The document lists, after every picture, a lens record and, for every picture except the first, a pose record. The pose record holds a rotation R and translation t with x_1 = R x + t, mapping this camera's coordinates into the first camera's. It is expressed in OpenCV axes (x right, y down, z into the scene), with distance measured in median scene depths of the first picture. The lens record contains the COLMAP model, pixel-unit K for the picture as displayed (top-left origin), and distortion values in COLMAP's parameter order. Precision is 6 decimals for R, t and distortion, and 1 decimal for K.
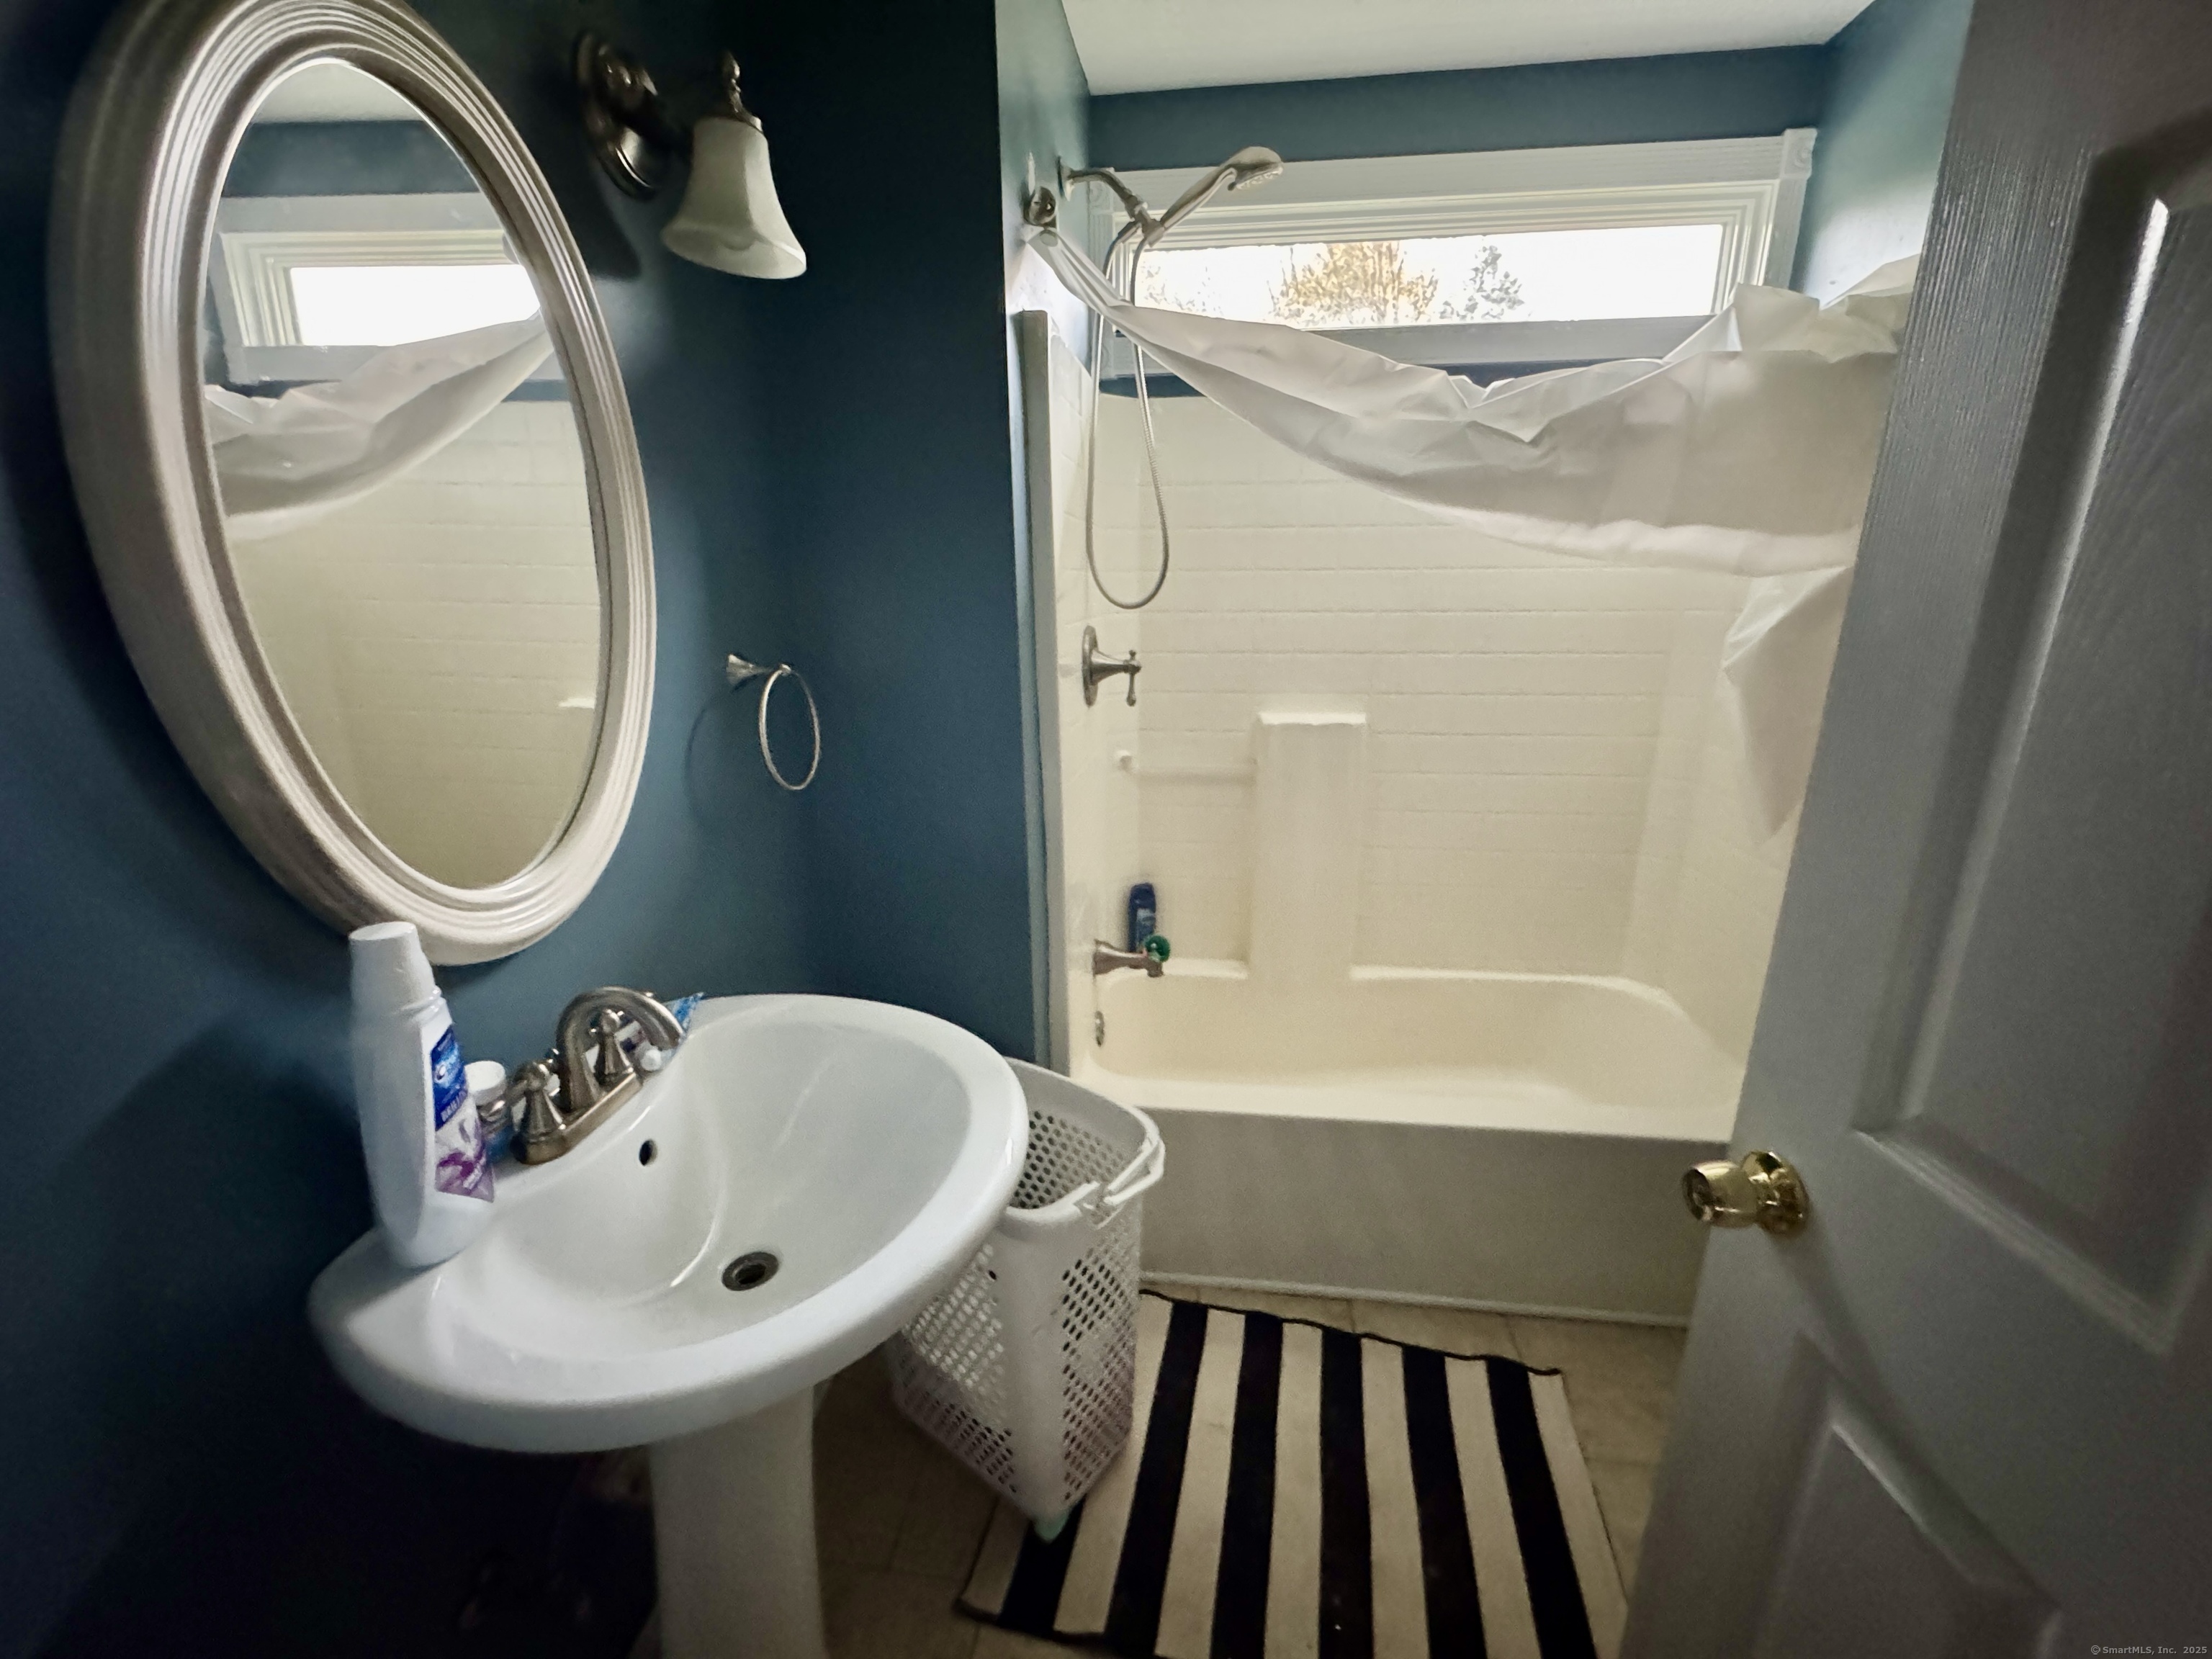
lens RADIAL K [[889.4, 0, 1106.4], [0, 889.4, 833.5], [0, 0, 1]] dist [-0.001437, -0.000337]
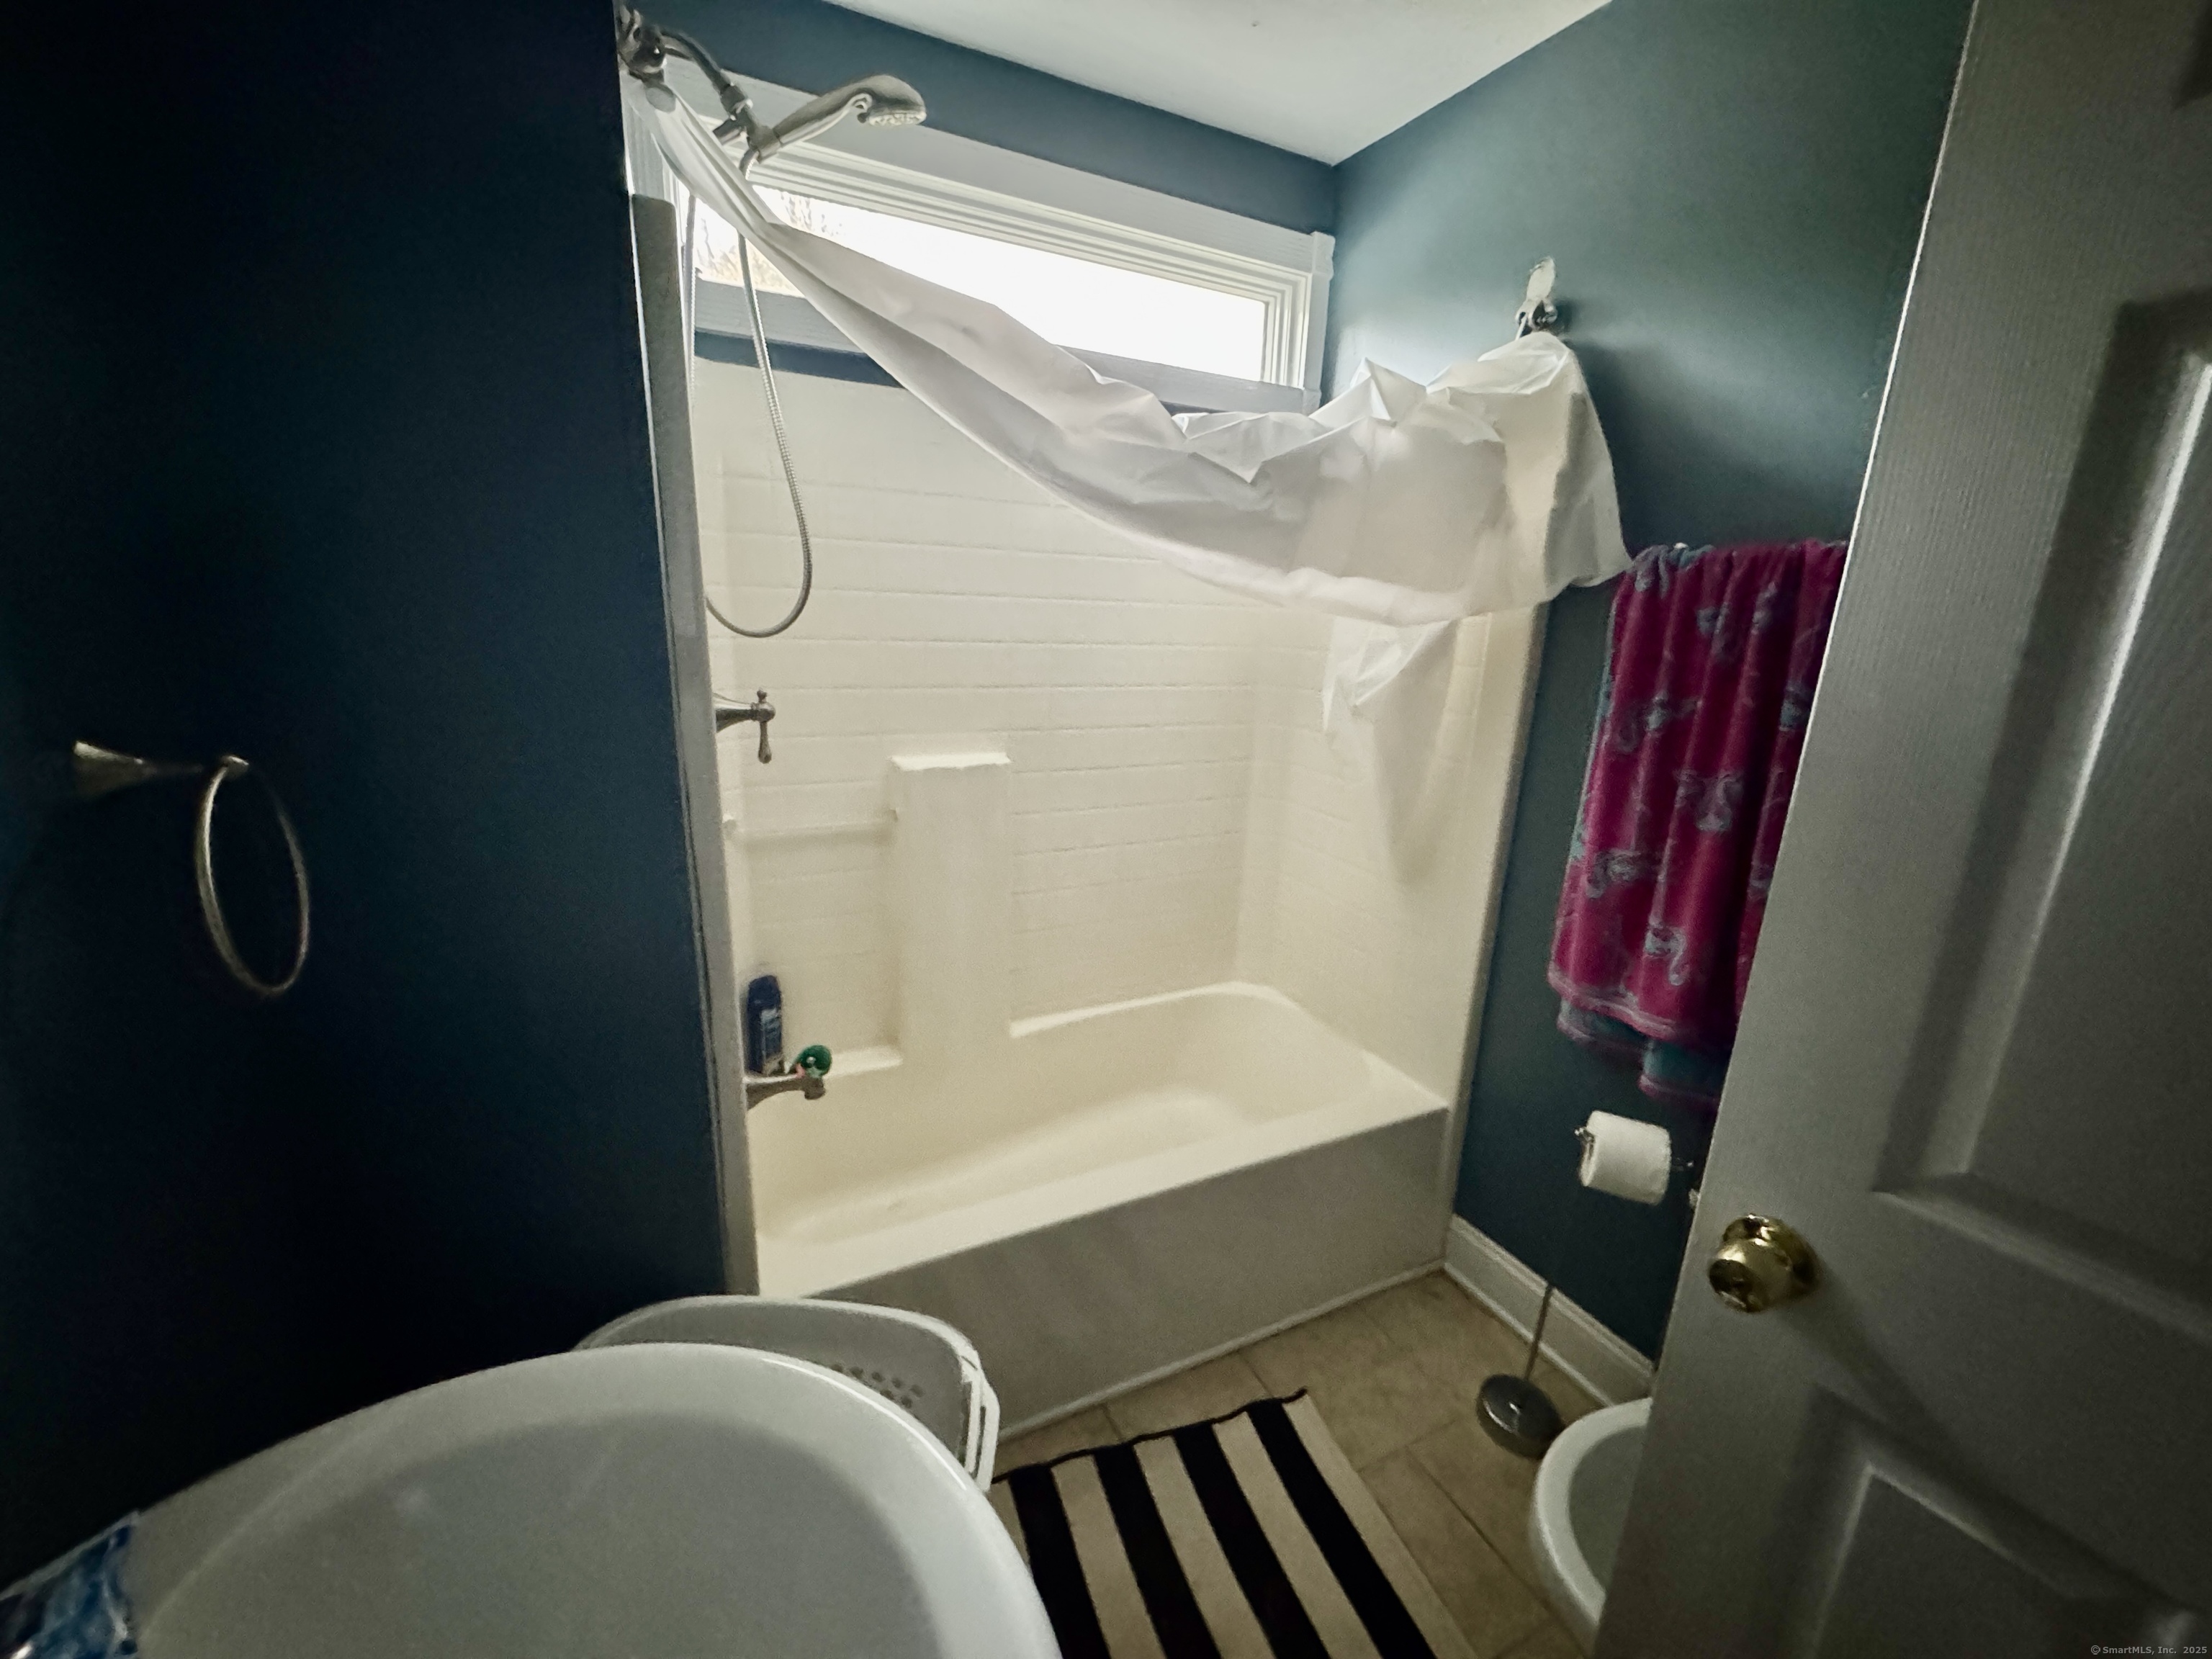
lens RADIAL K [[889.4, 0, 1103.7], [0, 889.4, 832.3], [0, 0, 1]] dist [-0.001437, -0.000337]
pose [[0.834544, -0.099477, 0.541887, -0.172336], [0.105283, 0.994234, 0.020375, -0.079320], [-0.540789, 0.040047, 0.840204, 0.231563]]
